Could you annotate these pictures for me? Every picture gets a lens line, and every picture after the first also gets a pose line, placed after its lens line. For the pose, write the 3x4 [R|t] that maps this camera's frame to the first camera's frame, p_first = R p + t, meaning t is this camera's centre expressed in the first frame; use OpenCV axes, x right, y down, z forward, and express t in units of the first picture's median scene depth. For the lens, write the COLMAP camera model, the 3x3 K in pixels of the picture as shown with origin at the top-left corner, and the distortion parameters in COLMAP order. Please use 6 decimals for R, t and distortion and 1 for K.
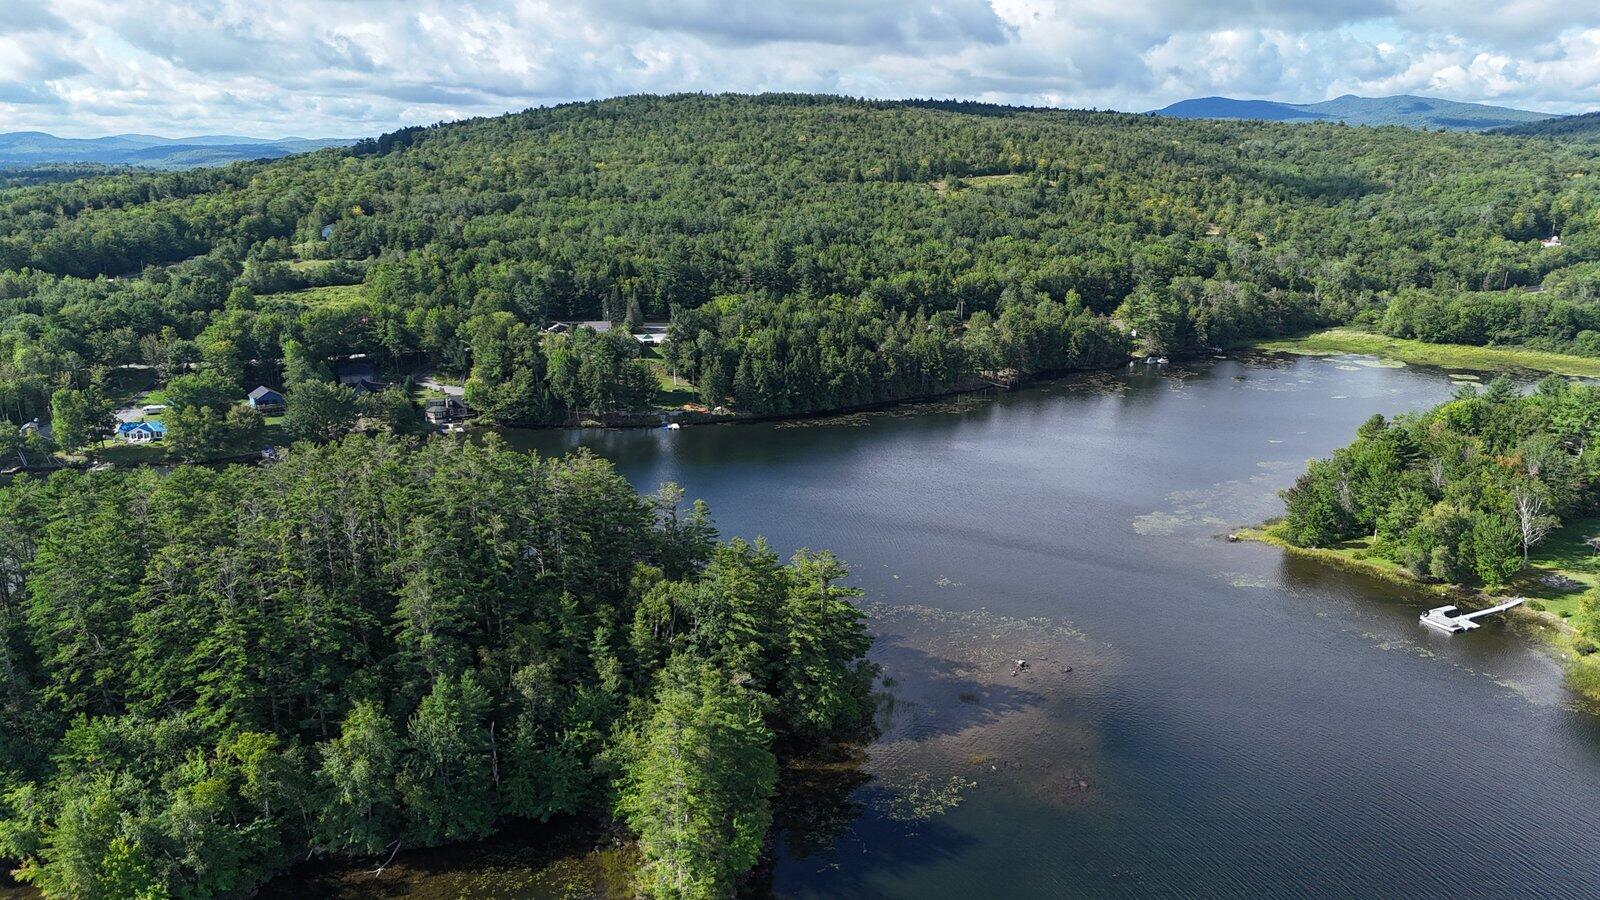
lens RADIAL K [[1153.1, 0, 804.5], [0, 1153.1, 455.4], [0, 0, 1]] dist [0.082404, -0.072200]
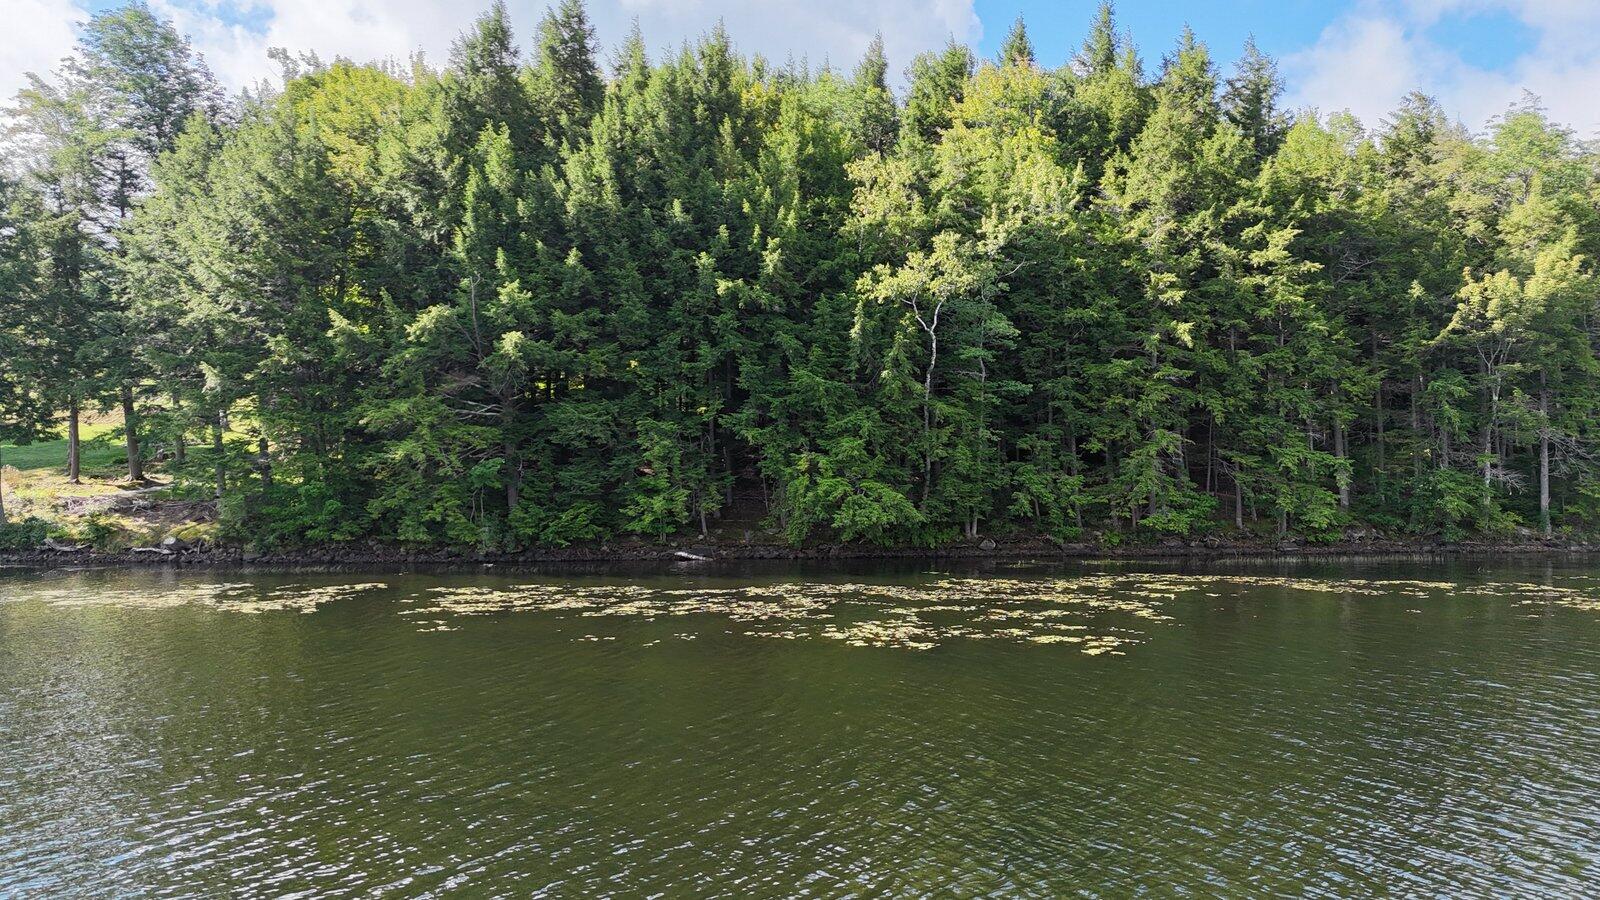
lens RADIAL K [[1153.1, 0, 804.5], [0, 1153.1, 455.4], [0, 0, 1]] dist [0.082404, -0.072200]
pose [[0.882917, -0.013016, -0.469349, 0.058181], [-0.119071, 0.960732, -0.250633, -0.016269], [0.454181, 0.277173, 0.846696, 0.774392]]
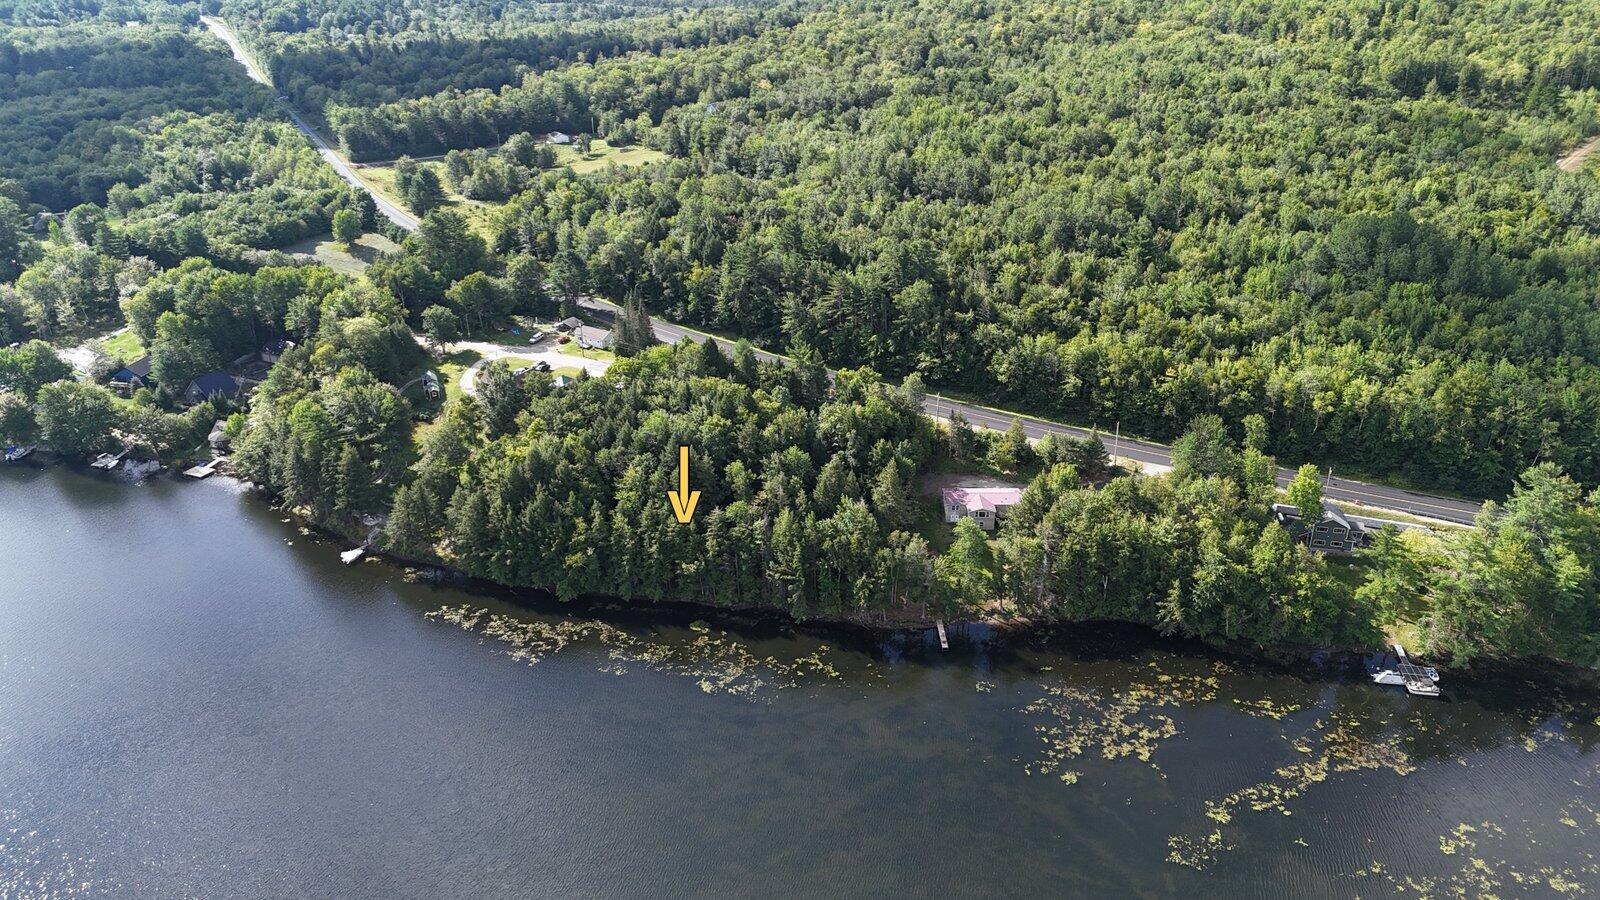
lens RADIAL K [[1146.1, 0, 802.6], [0, 1146.1, 451.5], [0, 0, 1]] dist [0.077552, -0.066409]
pose [[0.727205, 0.286620, -0.623716, 0.402813], [-0.178921, 0.956388, 0.230887, -0.237289], [0.662691, -0.056306, 0.746773, 0.540123]]
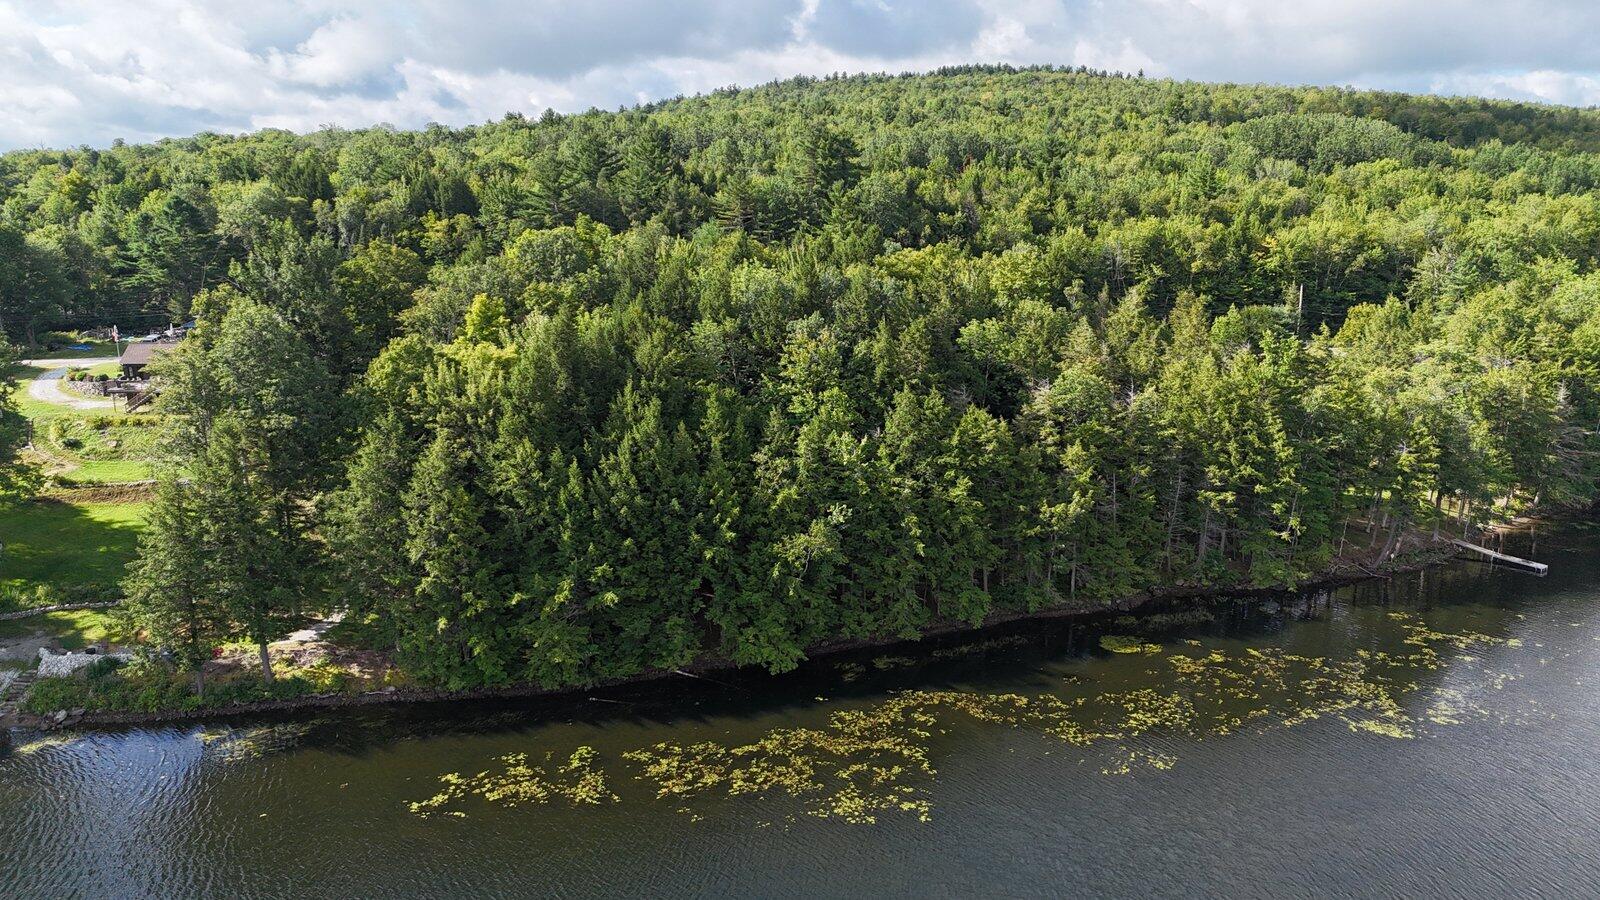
lens RADIAL K [[1163.8, 0, 800.0], [0, 1163.8, 450.0], [0, 0, 1]] dist [0.071792, -0.076905]
pose [[0.981581, 0.038740, -0.187075, 0.057189], [-0.047944, 0.997839, -0.044927, -0.061550], [0.184930, 0.053069, 0.981318, 0.664490]]
